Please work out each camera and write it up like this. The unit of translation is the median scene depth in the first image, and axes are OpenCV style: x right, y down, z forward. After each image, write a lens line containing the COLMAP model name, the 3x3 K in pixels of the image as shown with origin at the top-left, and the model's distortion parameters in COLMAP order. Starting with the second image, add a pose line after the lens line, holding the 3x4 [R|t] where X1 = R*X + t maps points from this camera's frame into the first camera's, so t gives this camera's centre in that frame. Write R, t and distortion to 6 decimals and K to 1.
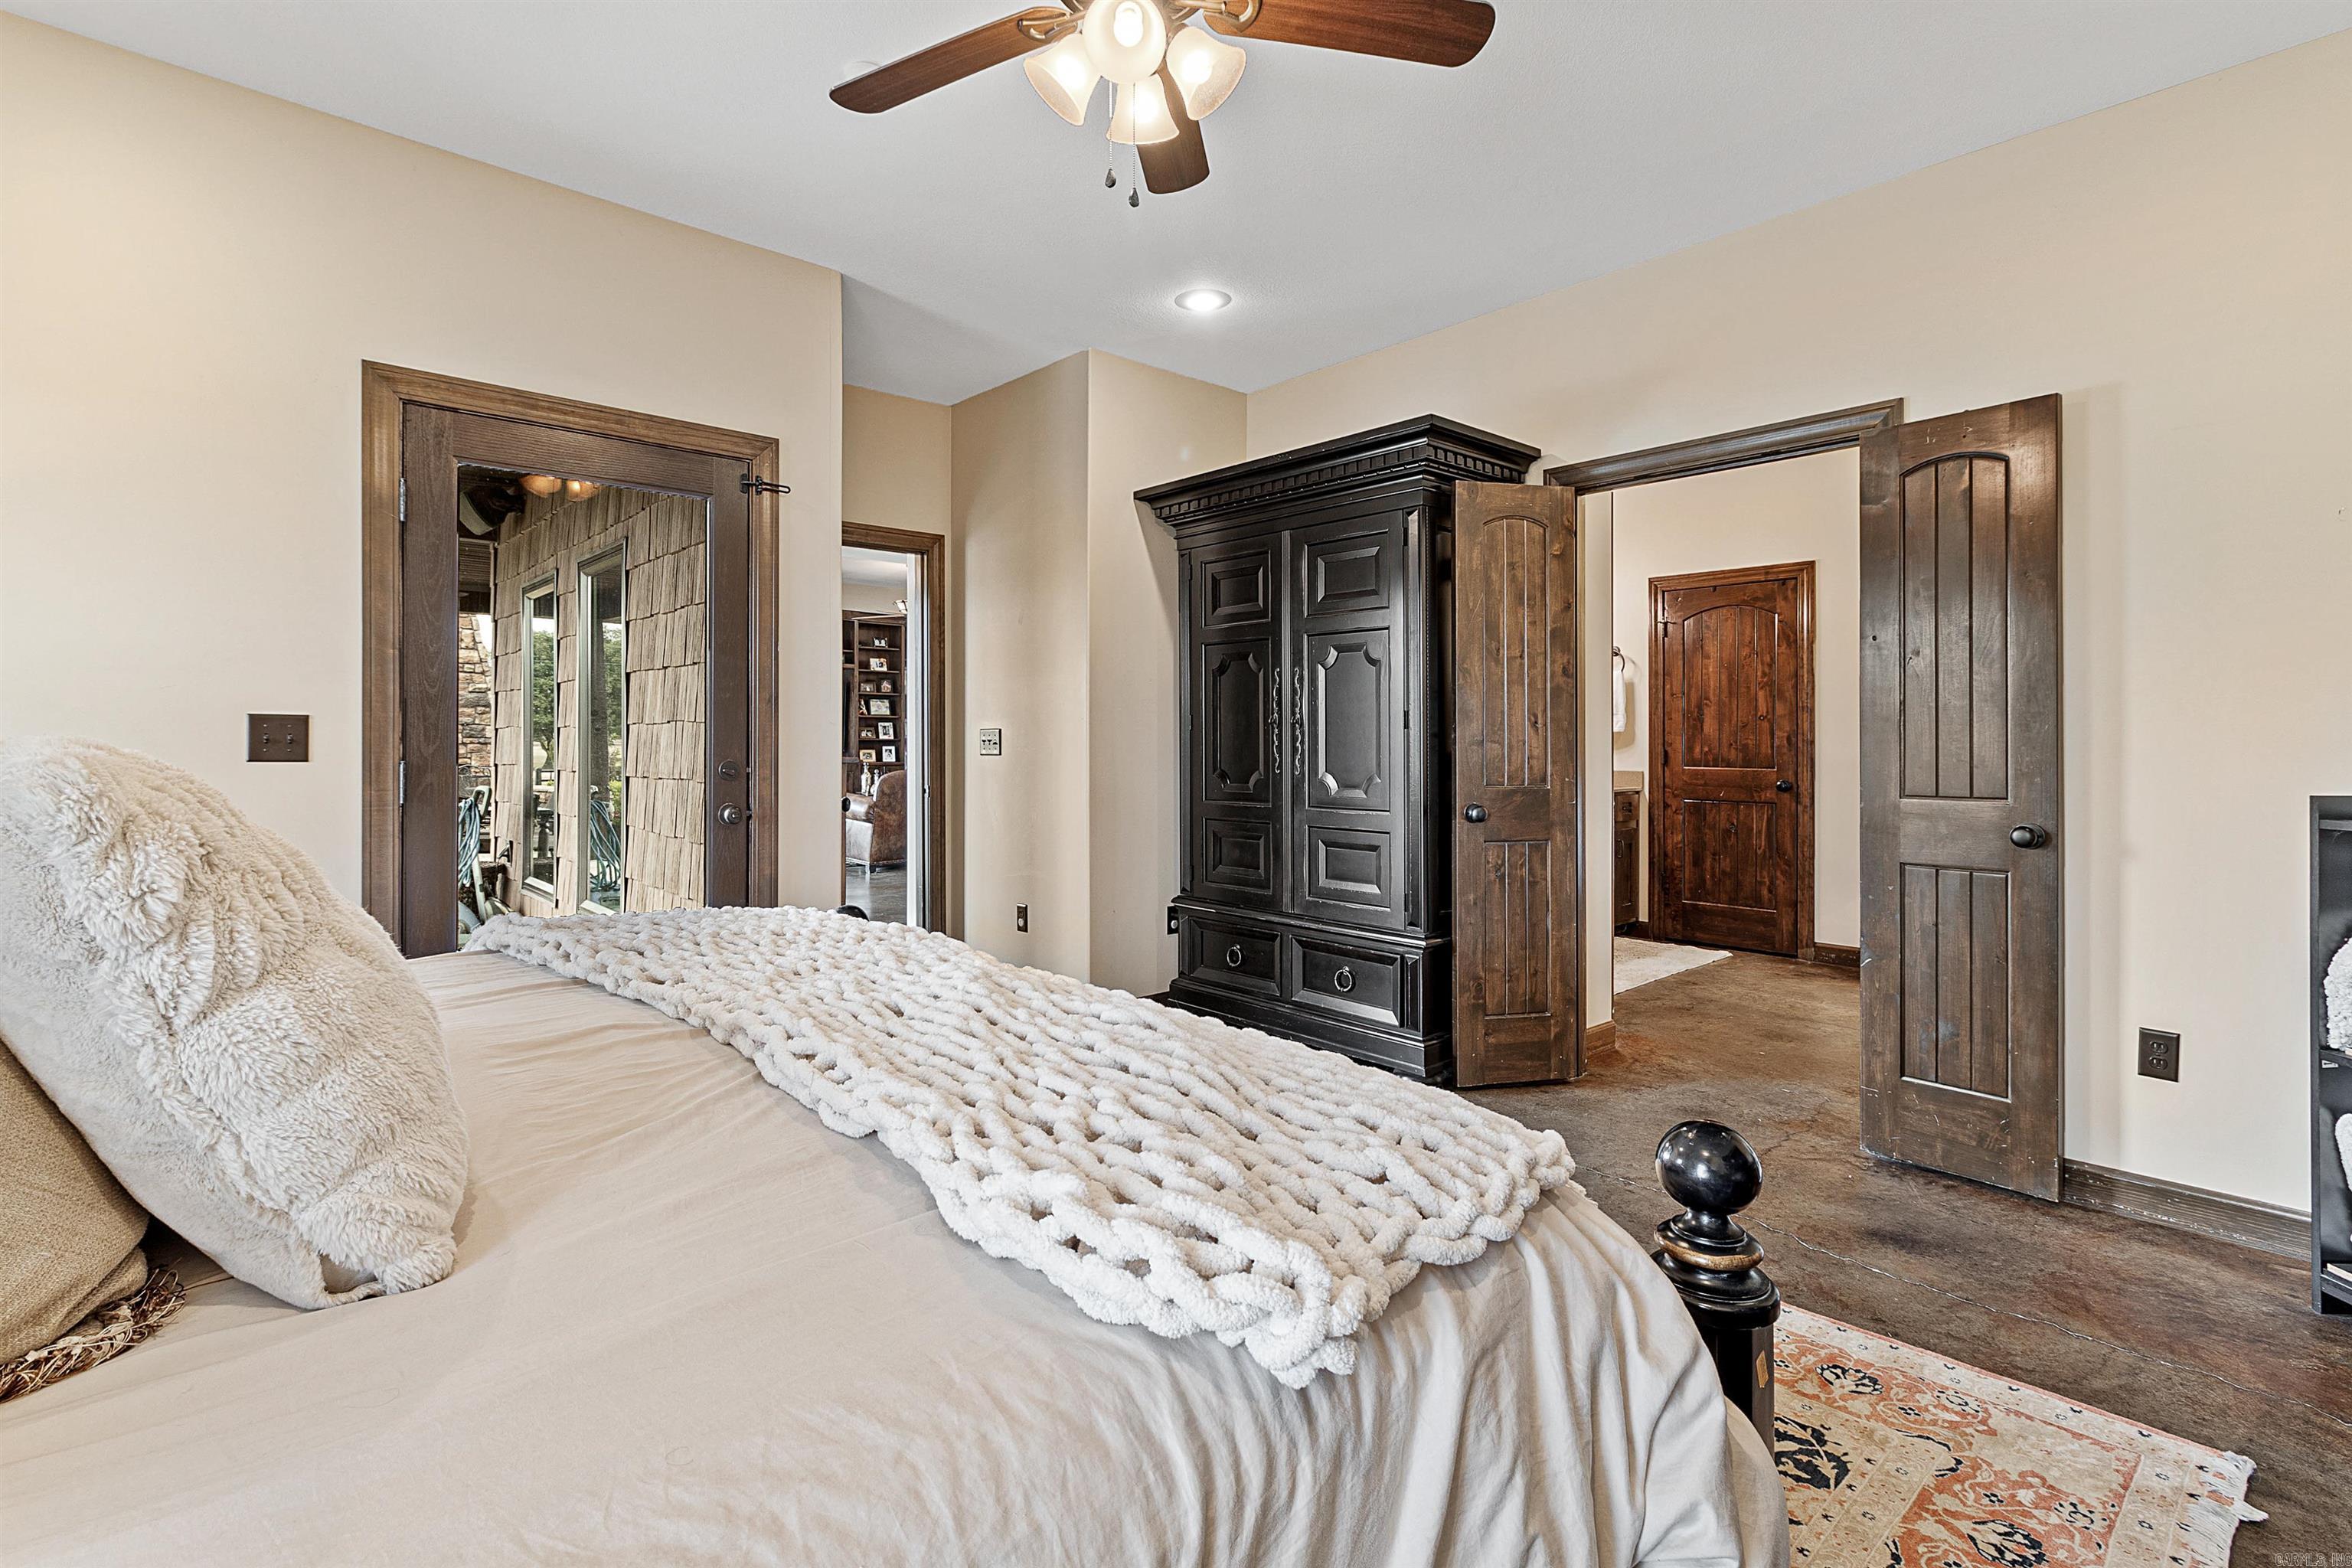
lens RADIAL K [[1101.2, 0, 1174.7], [0, 1101.2, 769.6], [0, 0, 1]] dist [0.000103, 0.000001]
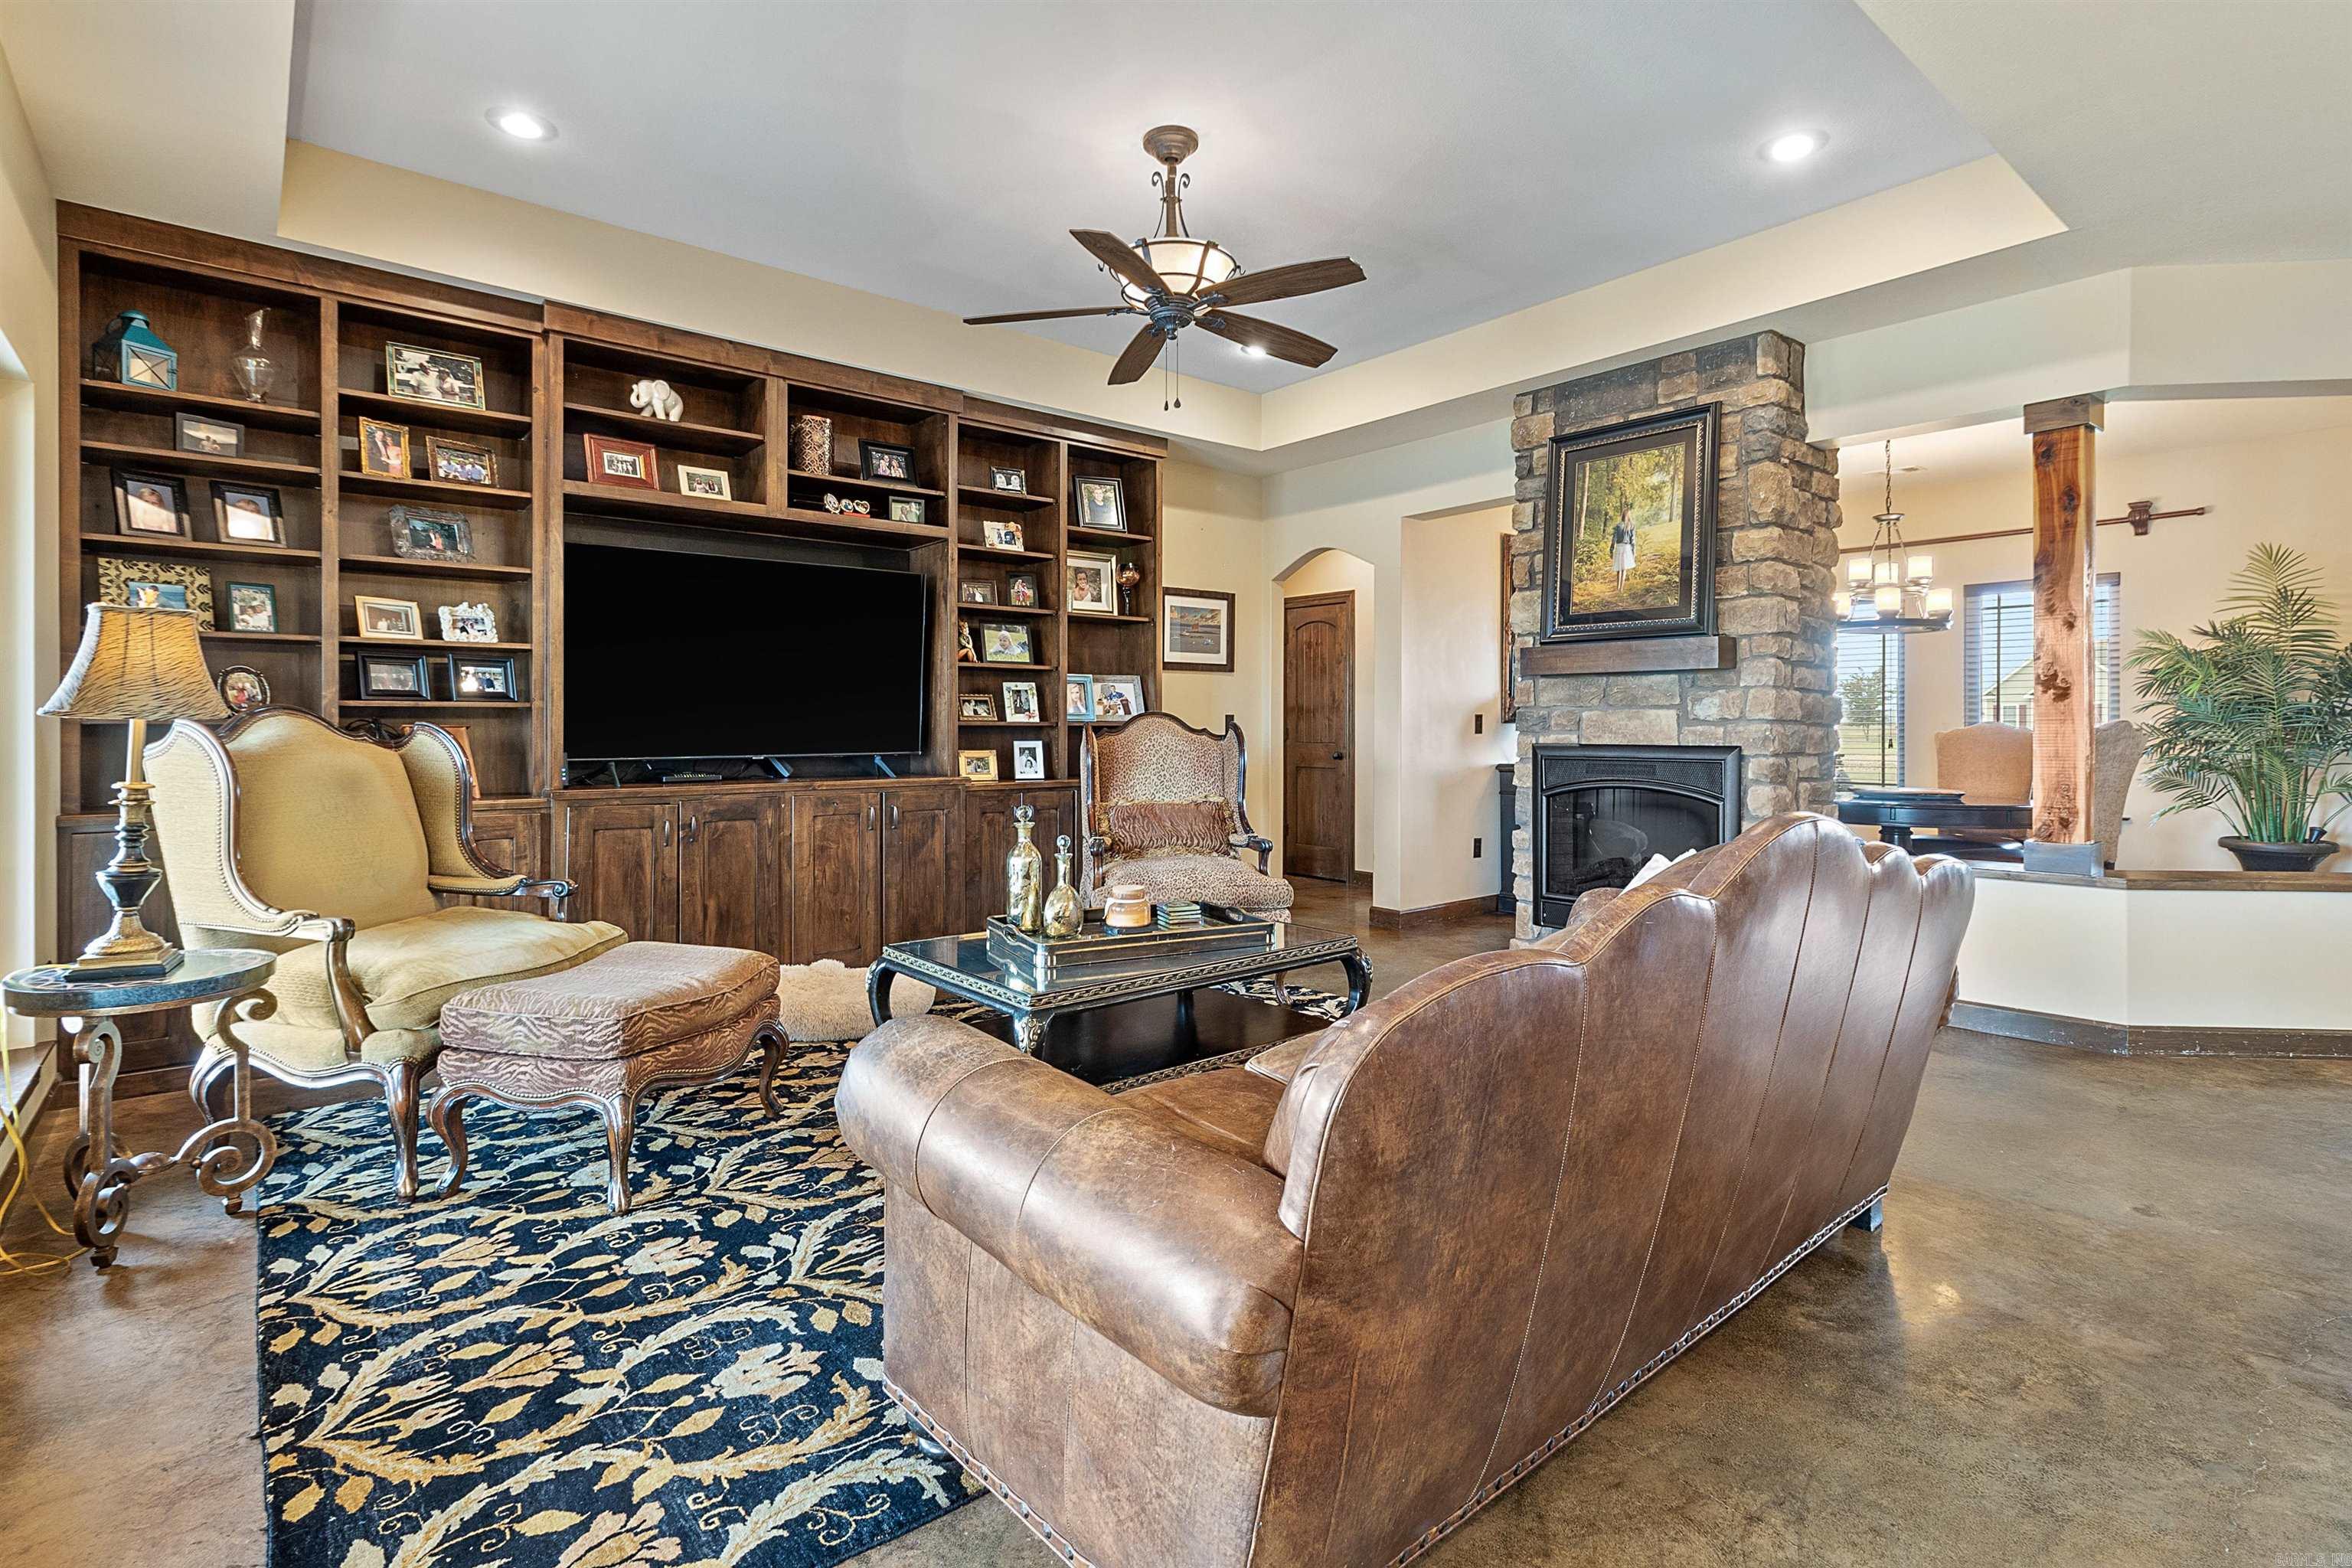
lens RADIAL K [[1101.2, 0, 1177.0], [0, 1101.2, 762.4], [0, 0, 1]] dist [0.000103, 0.000001]
pose [[0.999518, 0.001103, -0.031017, -0.193745], [-0.000765, 0.999940, 0.010918, -0.017953], [0.031027, -0.010889, 0.999459, 0.602027]]
